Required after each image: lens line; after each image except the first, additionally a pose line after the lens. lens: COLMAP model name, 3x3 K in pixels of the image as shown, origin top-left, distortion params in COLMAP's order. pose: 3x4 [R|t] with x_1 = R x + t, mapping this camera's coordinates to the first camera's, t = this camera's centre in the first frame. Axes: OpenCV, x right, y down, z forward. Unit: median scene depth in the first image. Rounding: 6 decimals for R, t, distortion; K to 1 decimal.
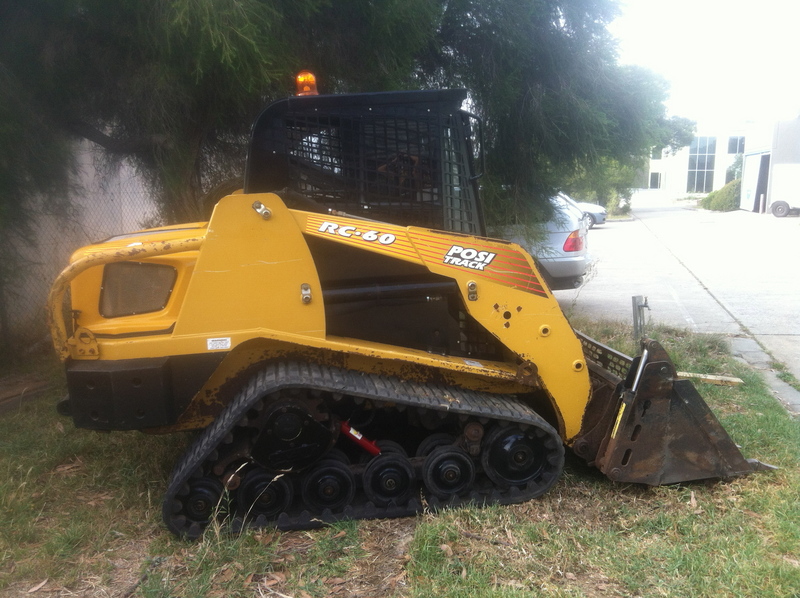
lens RADIAL K [[763.0, 0, 396.1], [0, 763.0, 297.1], [0, 0, 1]] dist [0.161545, -0.409527]
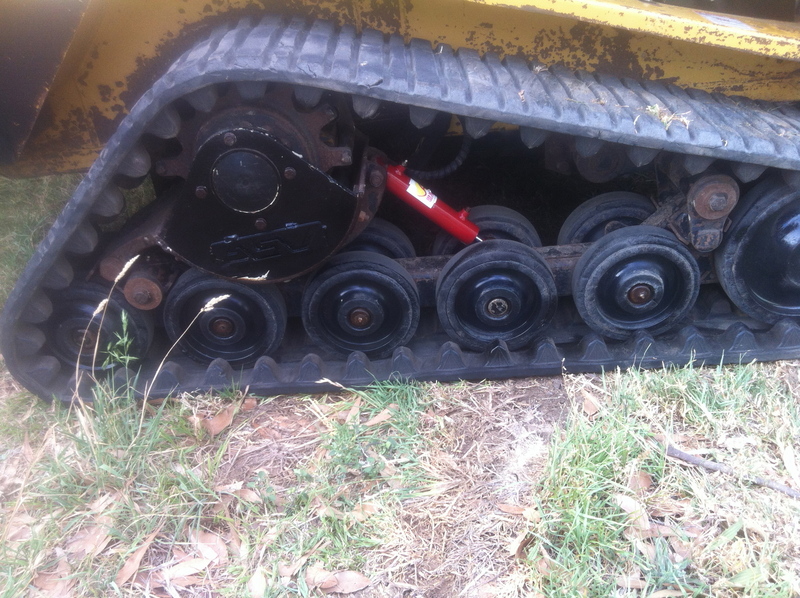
lens RADIAL K [[763.0, 0, 396.1], [0, 763.0, 297.1], [0, 0, 1]] dist [0.161545, -0.409527]
pose [[0.987826, 0.047720, -0.148062, 0.000033], [0.010064, 0.930190, 0.366940, 0.074839], [0.155237, -0.363963, 0.918386, 0.593104]]
